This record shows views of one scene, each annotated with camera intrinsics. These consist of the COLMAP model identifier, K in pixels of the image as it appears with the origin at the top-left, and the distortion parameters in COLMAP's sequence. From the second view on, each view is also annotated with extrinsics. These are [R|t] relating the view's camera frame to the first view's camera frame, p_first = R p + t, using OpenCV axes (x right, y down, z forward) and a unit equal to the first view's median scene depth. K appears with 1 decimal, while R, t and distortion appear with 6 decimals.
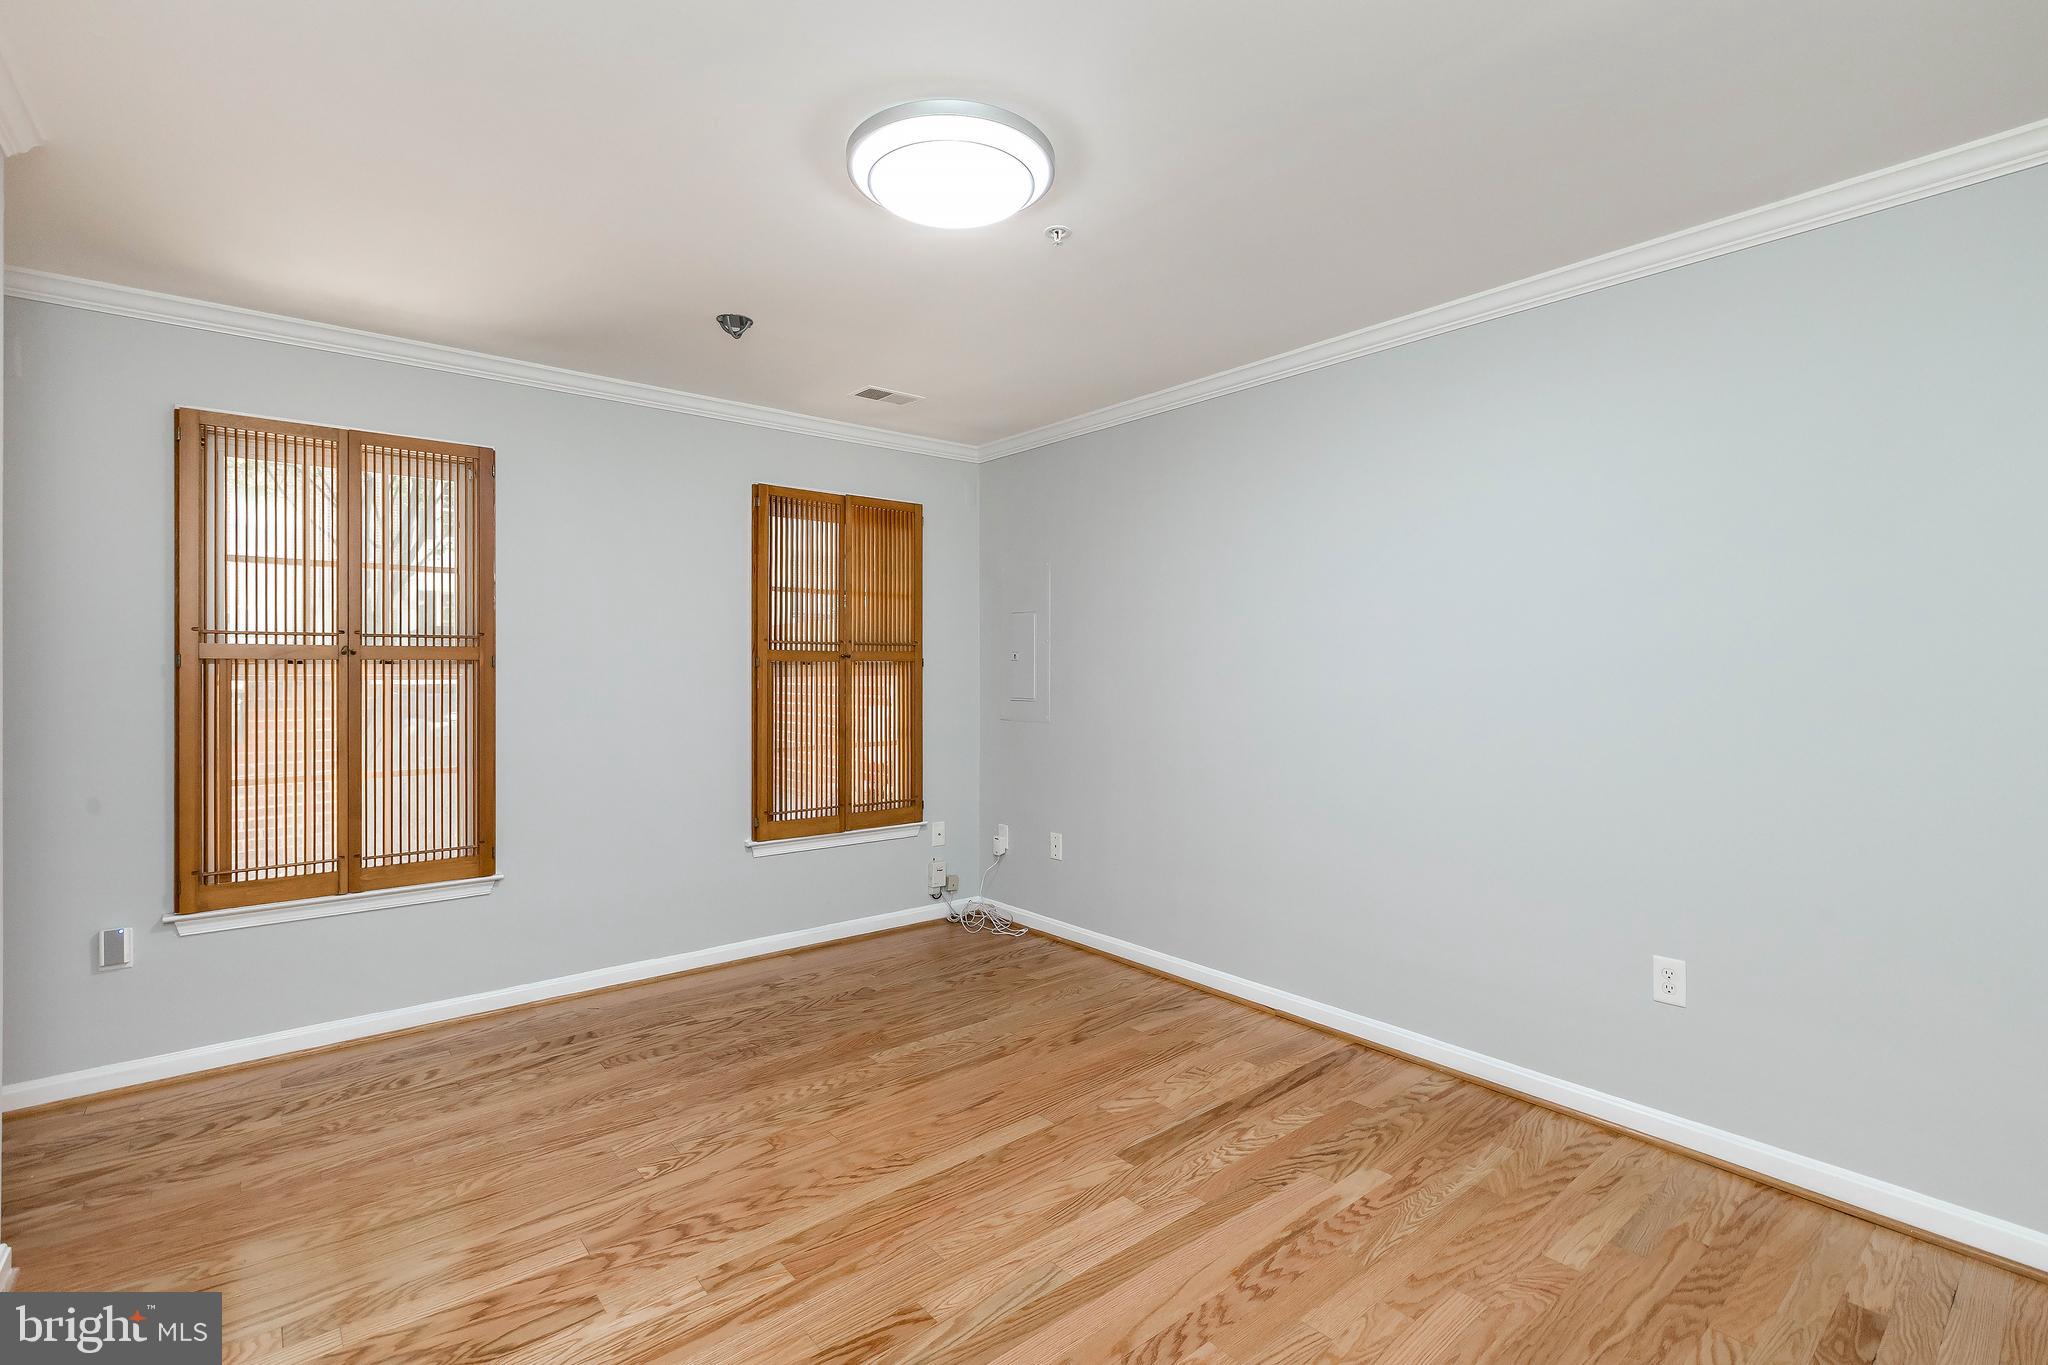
lens RADIAL K [[927.0, 0, 1025.1], [0, 927.0, 680.6], [0, 0, 1]] dist [0.010191, -0.004204]
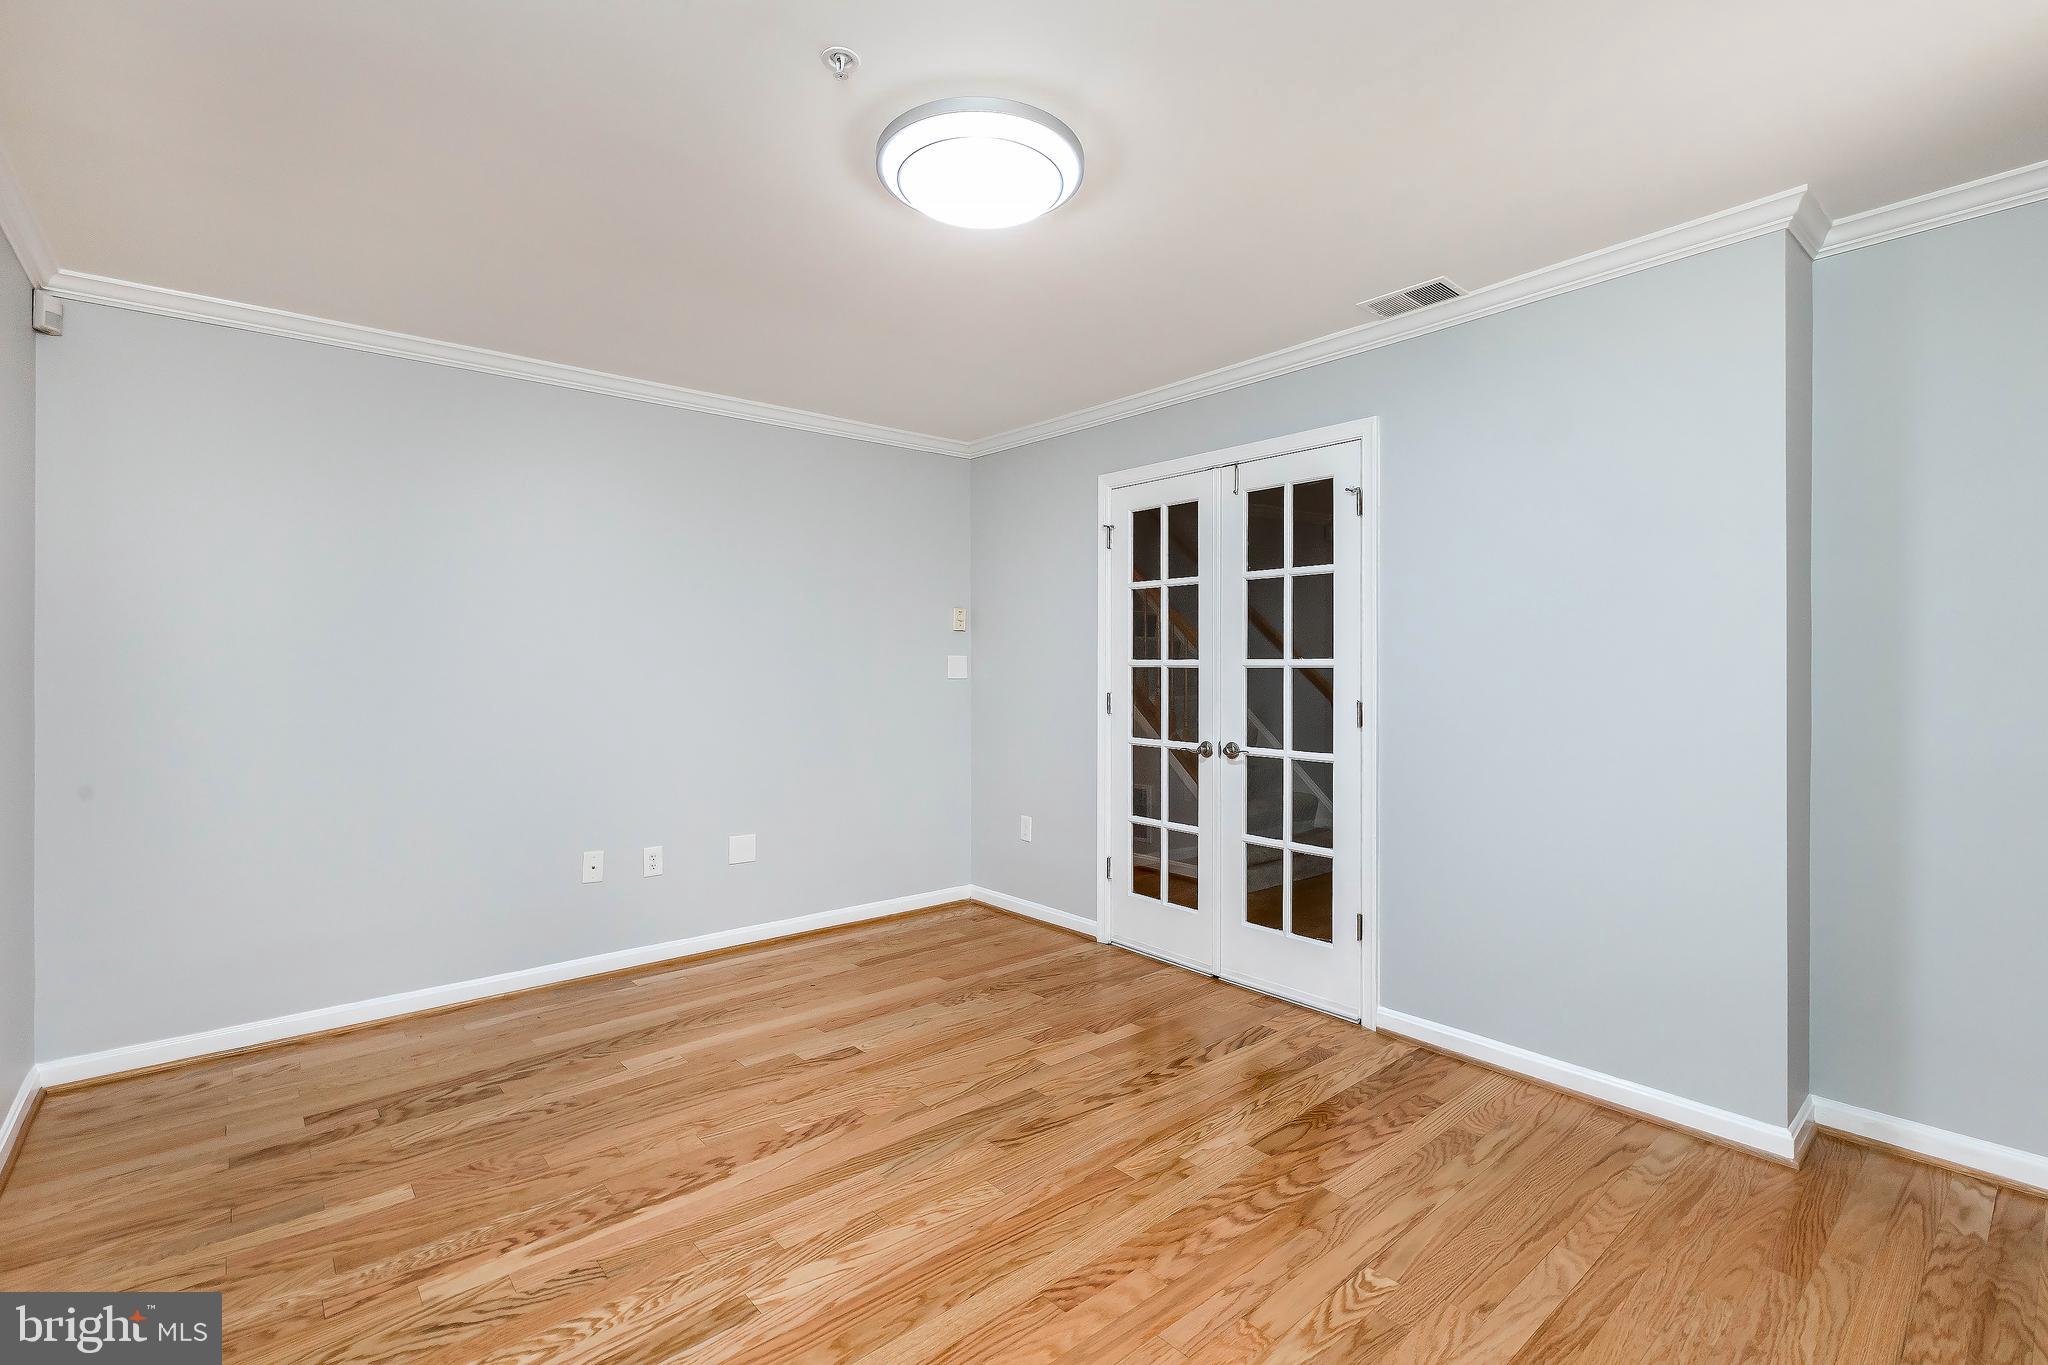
lens RADIAL K [[927.0, 0, 1018.4], [0, 927.0, 671.0], [0, 0, 1]] dist [0.010191, -0.004204]
pose [[-0.999972, 0.000867, -0.007483, -0.110882], [0.000771, 0.999917, 0.012895, 0.011279], [0.007494, 0.012889, -0.999889, 1.971097]]
